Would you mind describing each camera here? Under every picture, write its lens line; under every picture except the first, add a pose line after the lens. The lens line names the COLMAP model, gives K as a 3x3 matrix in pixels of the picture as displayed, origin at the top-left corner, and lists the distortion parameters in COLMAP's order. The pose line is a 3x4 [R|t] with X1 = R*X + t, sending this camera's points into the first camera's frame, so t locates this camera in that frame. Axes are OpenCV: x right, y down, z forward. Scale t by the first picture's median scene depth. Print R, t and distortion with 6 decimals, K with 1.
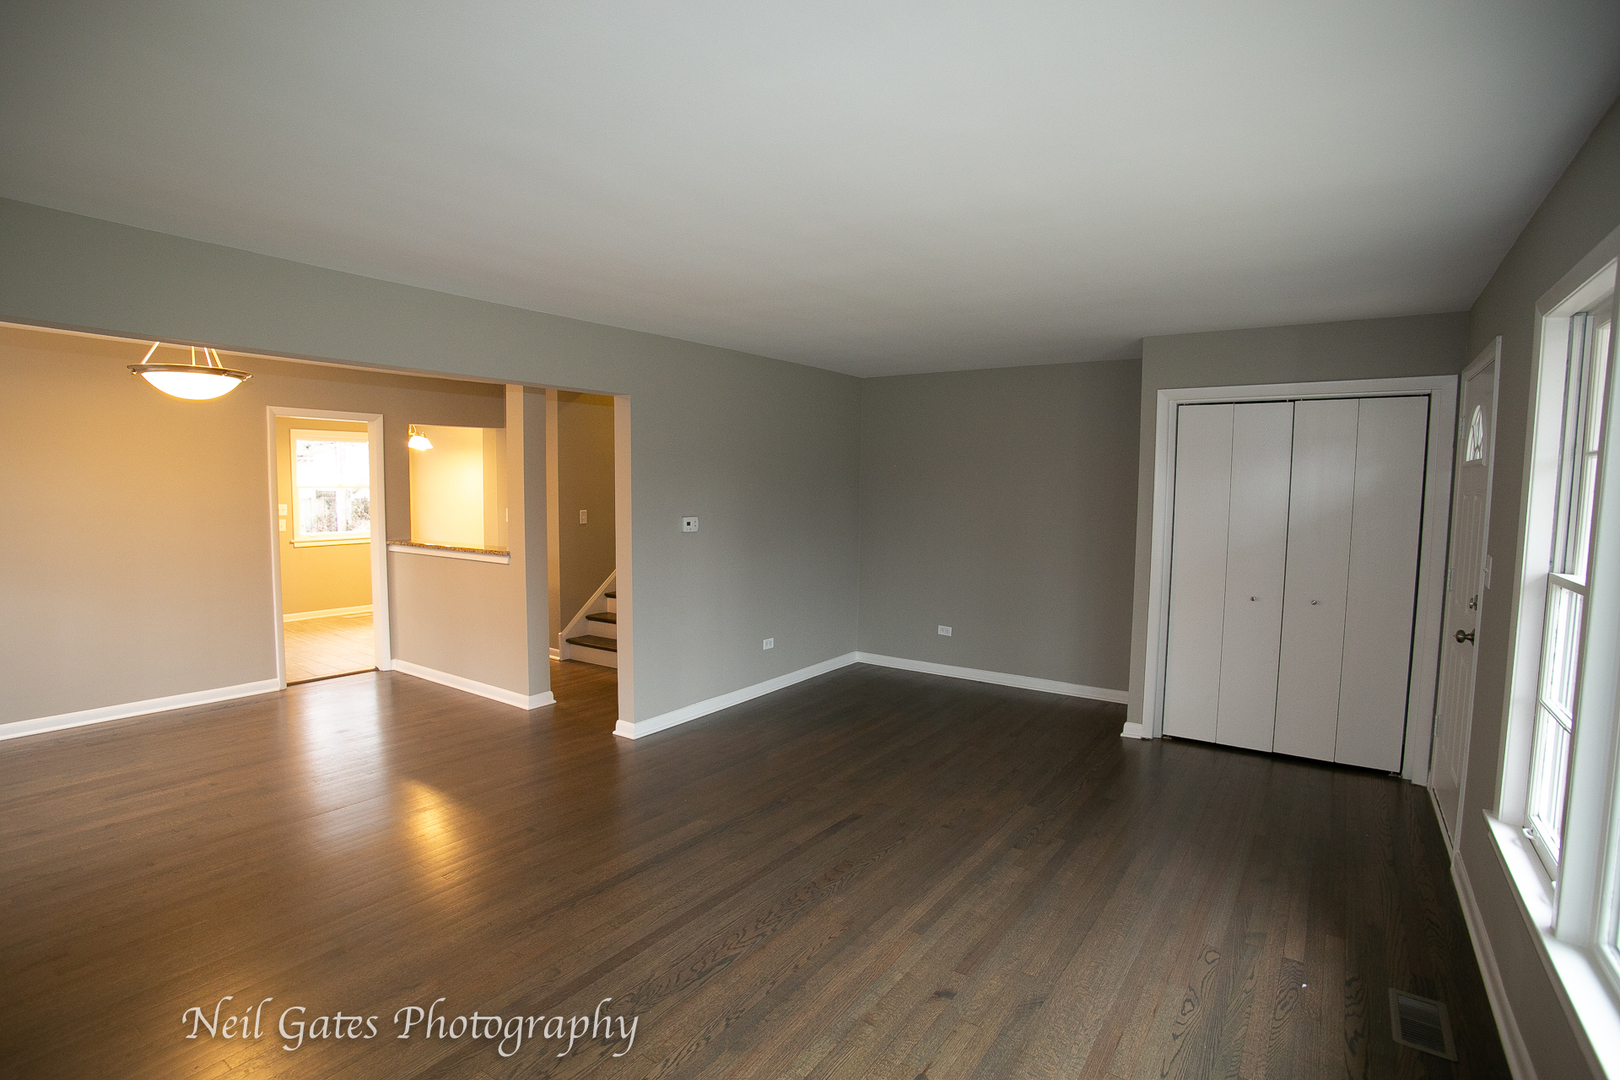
lens RADIAL K [[790.6, 0, 796.7], [0, 790.6, 550.2], [0, 0, 1]] dist [-0.082812, 0.038588]
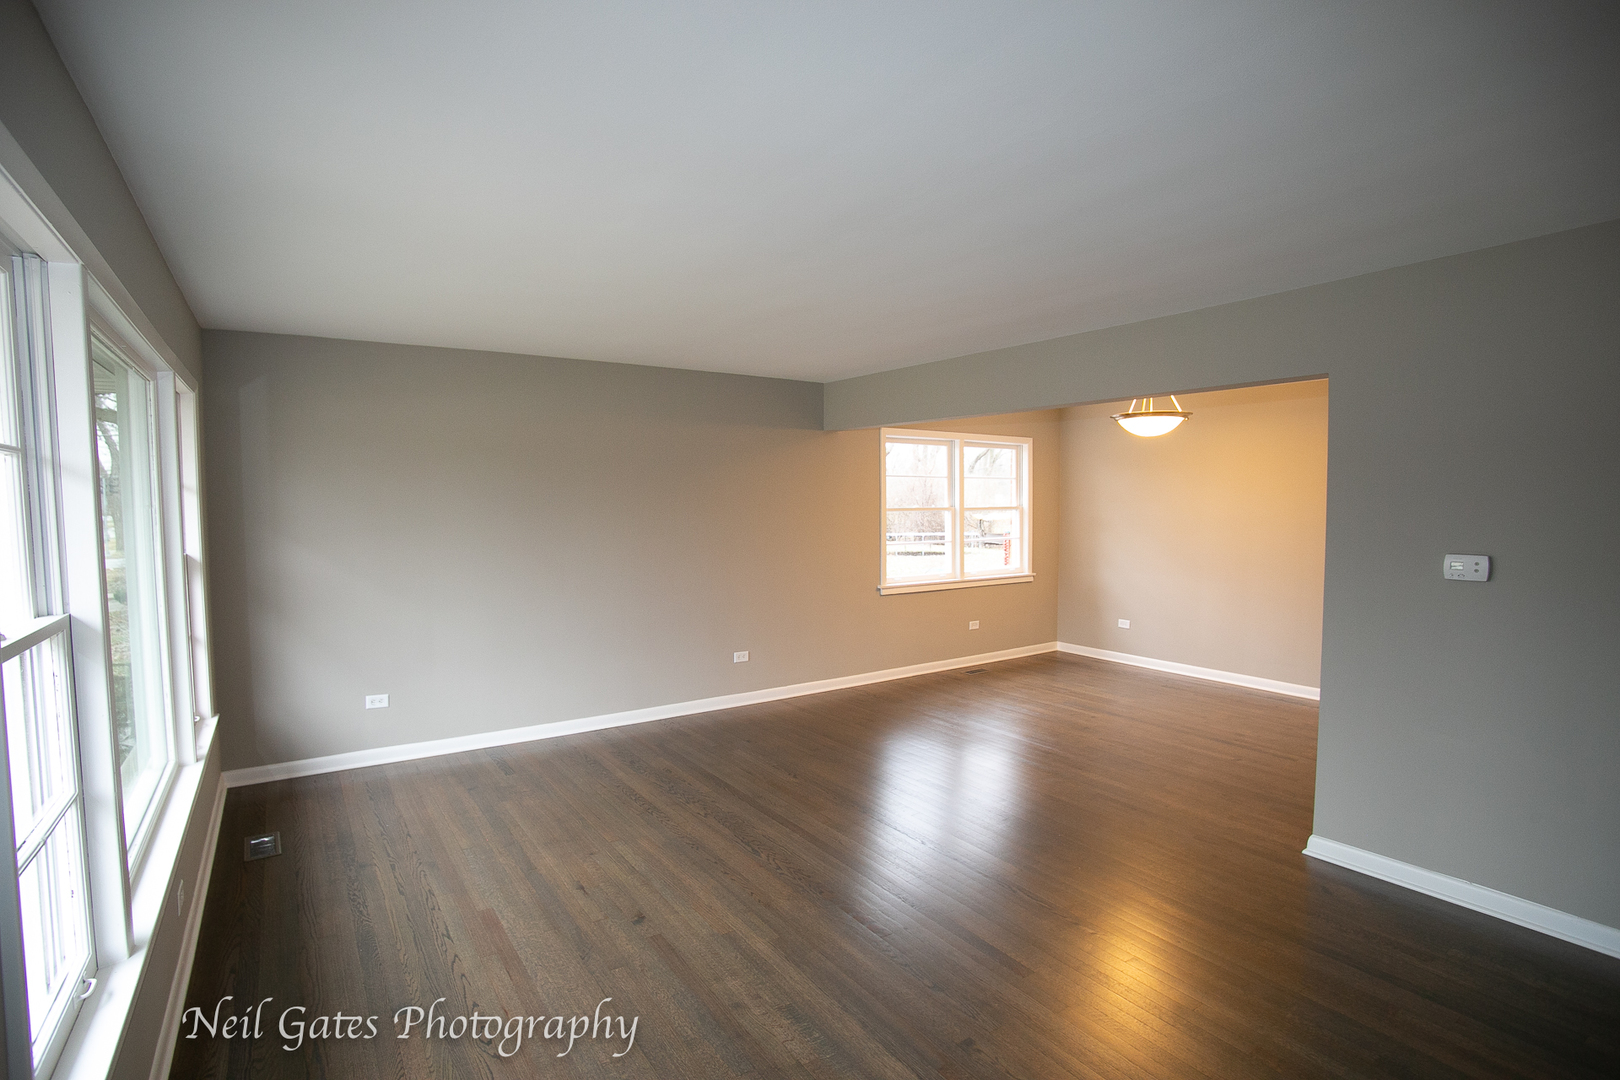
lens RADIAL K [[790.6, 0, 796.7], [0, 790.6, 550.2], [0, 0, 1]] dist [-0.082812, 0.038588]
pose [[-0.357068, 0.053016, -0.932573, 1.142024], [-0.074007, 0.993644, 0.084824, -0.116126], [0.931142, 0.099305, -0.350875, 1.512326]]
